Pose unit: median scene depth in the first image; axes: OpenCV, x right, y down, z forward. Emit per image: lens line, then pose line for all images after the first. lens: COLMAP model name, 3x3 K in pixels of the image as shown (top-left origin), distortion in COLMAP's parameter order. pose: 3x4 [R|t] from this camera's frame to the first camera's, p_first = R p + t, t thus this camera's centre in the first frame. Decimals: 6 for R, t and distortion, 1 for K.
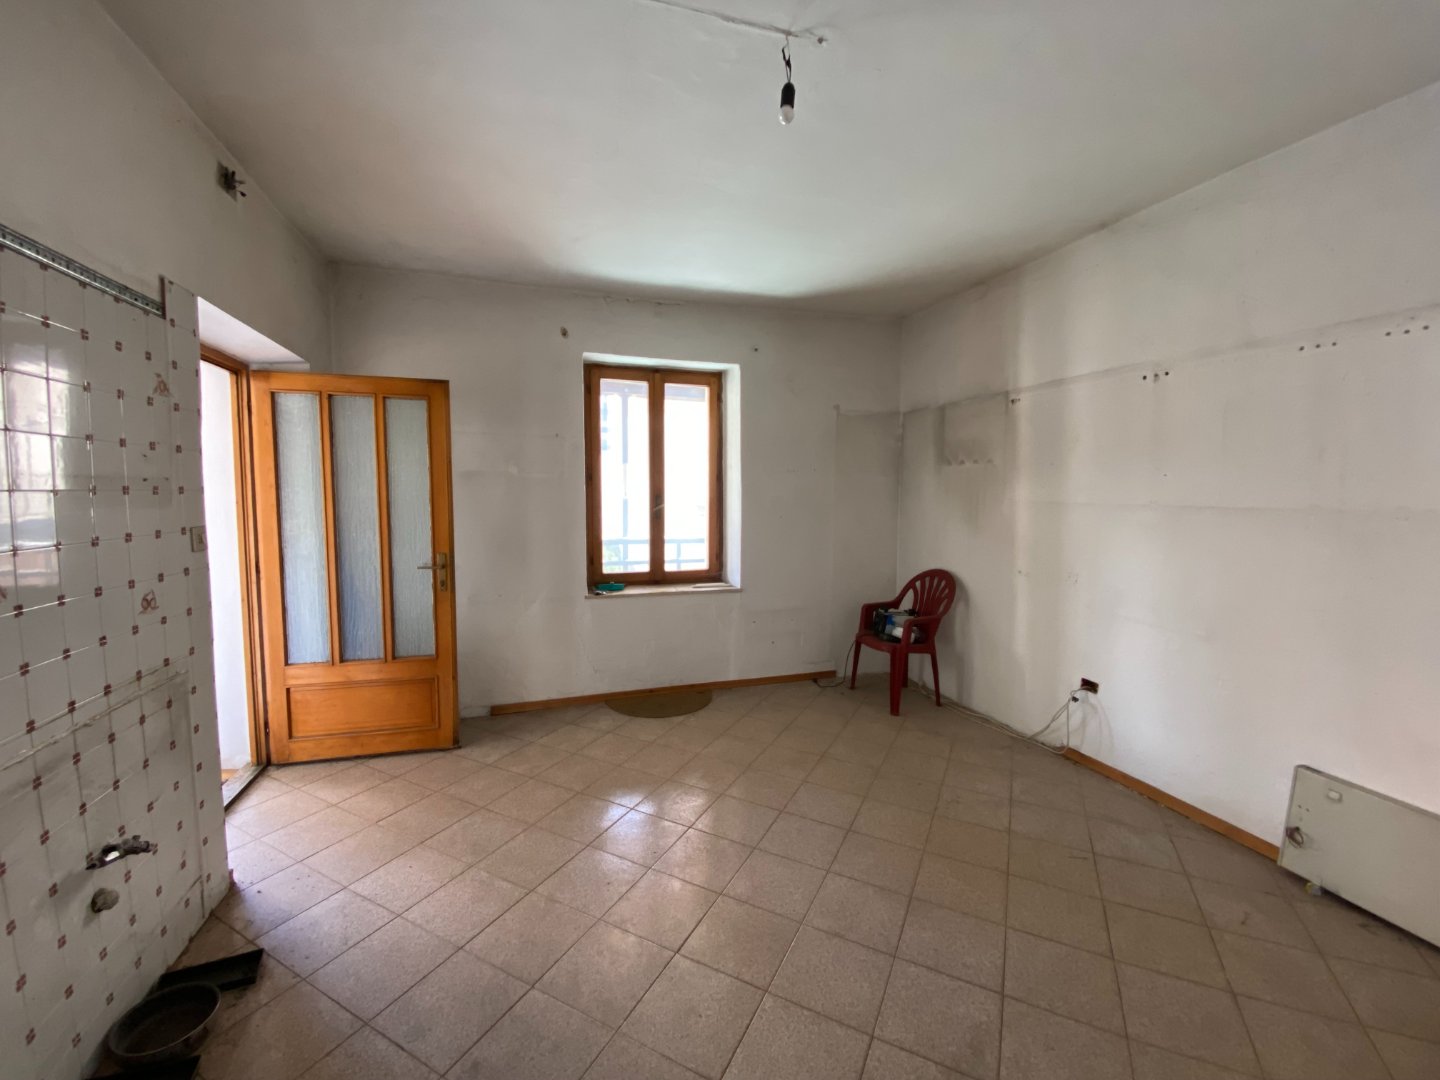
lens RADIAL K [[581.2, 0, 725.6], [0, 581.2, 539.3], [0, 0, 1]] dist [0.015183, -0.018410]
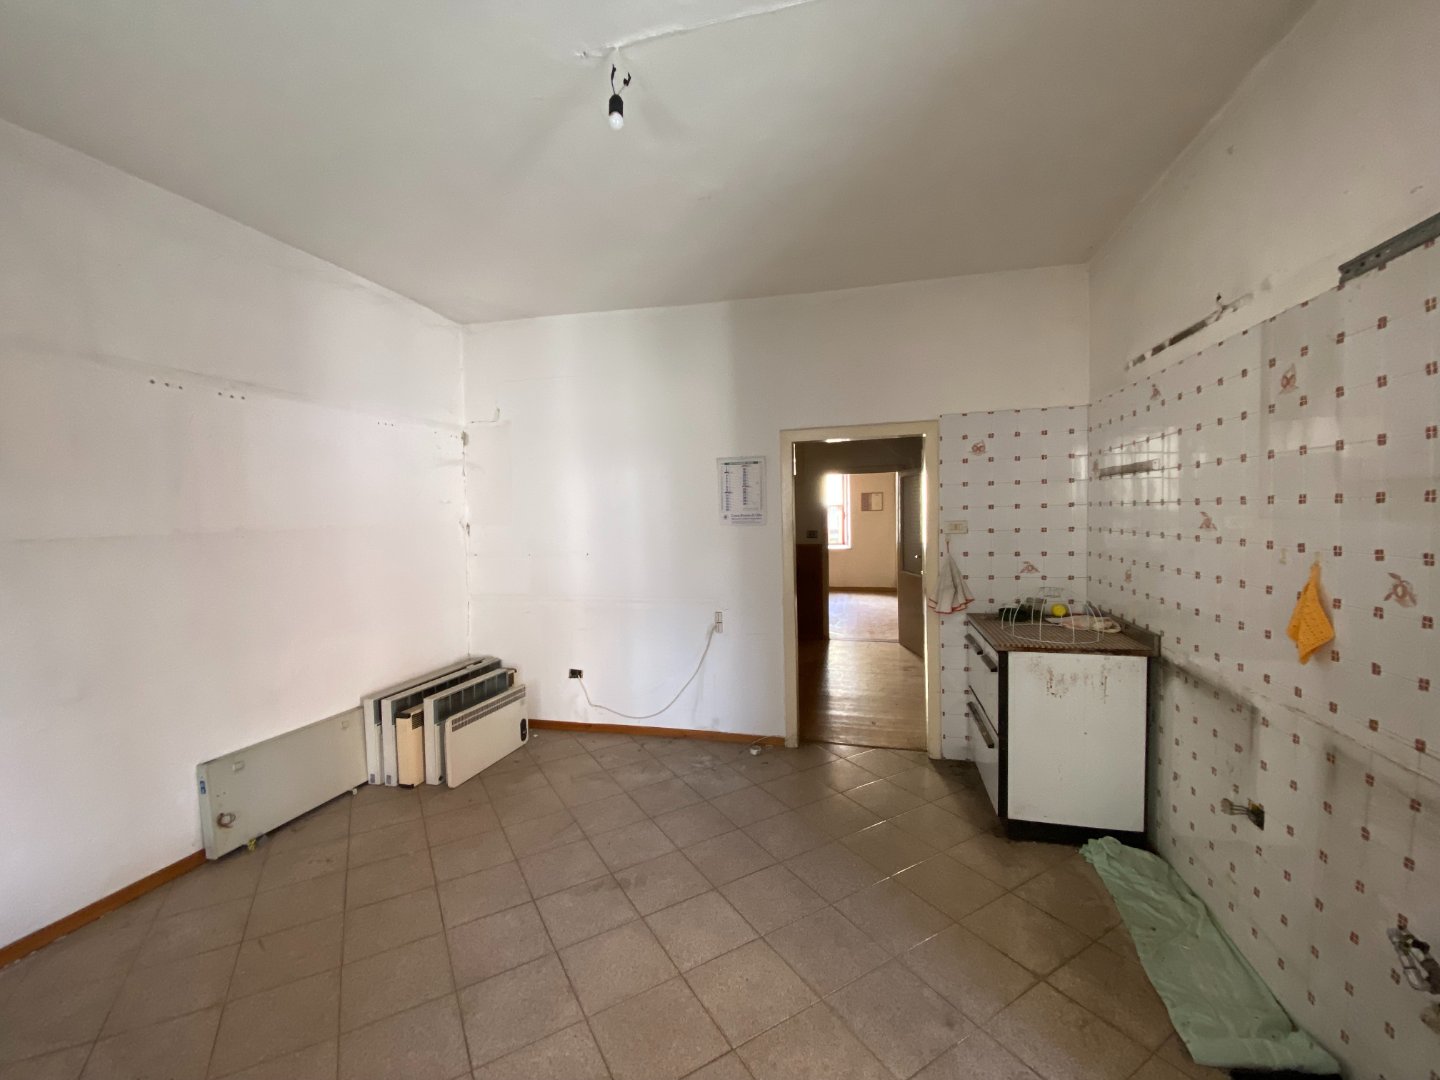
lens RADIAL K [[581.2, 0, 710.1], [0, 581.2, 535.9], [0, 0, 1]] dist [0.015183, -0.018410]
pose [[-0.831523, -0.012255, 0.555355, -0.310498], [0.060044, 0.991916, 0.111790, -0.078746], [-0.552236, 0.126302, -0.824065, 0.970777]]
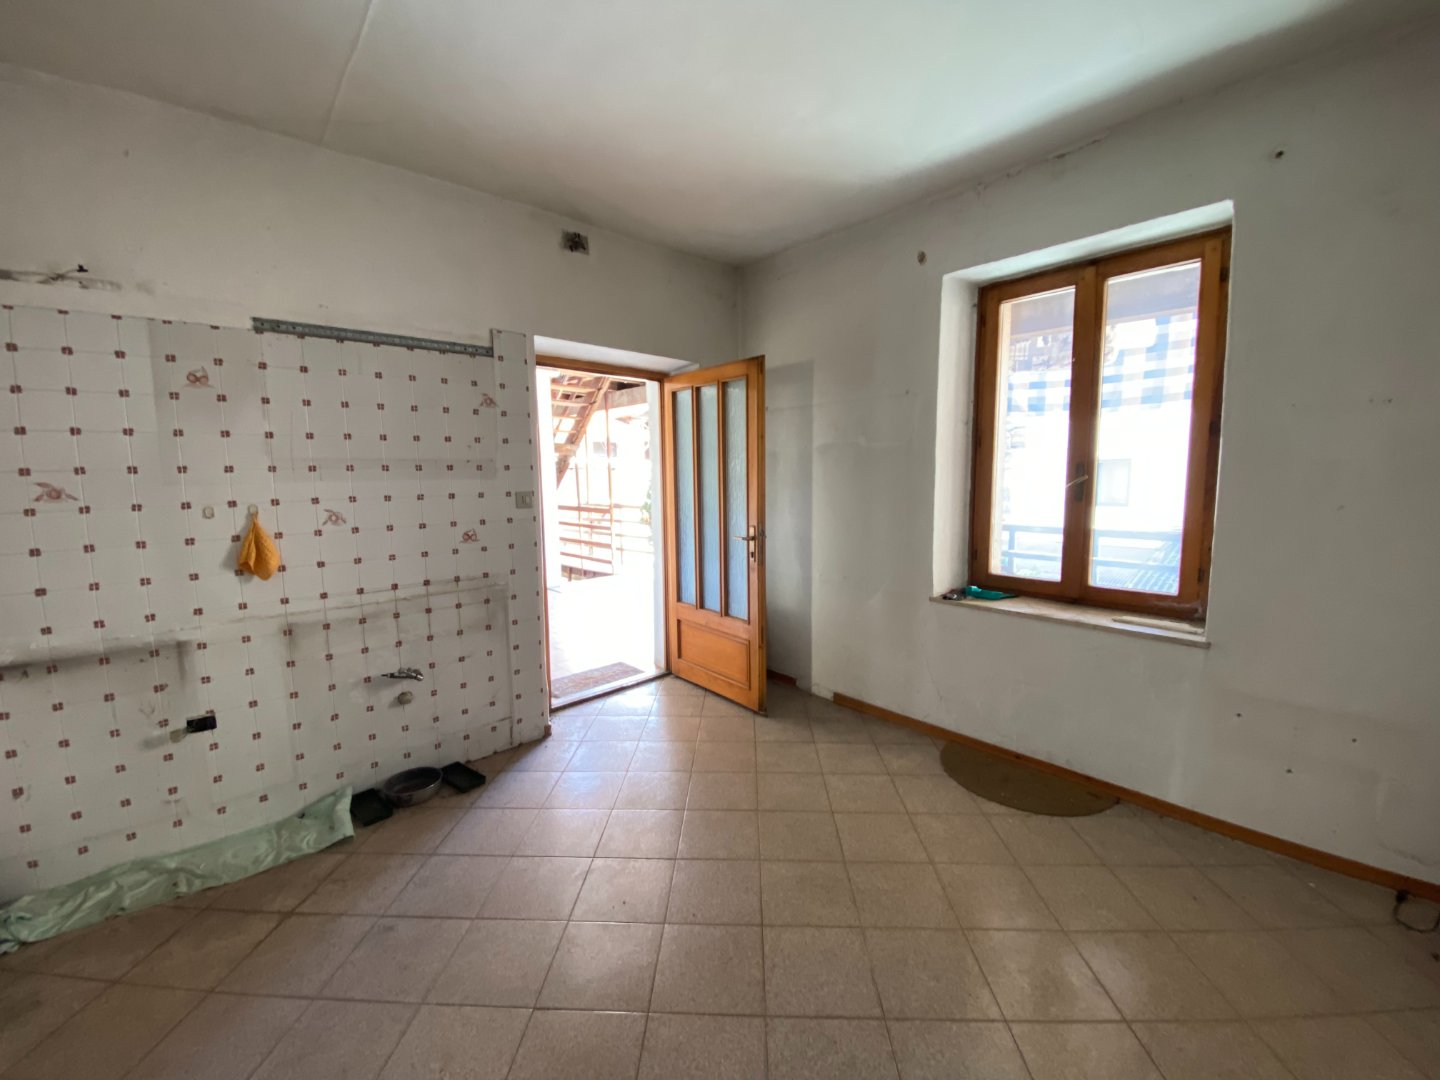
lens RADIAL K [[581.2, 0, 725.2], [0, 581.2, 538.4], [0, 0, 1]] dist [0.015183, -0.018410]
pose [[0.402166, 0.093533, -0.910777, 0.431857], [-0.057568, 0.995383, 0.076802, -0.029334], [0.913755, 0.021545, 0.405693, 0.538739]]
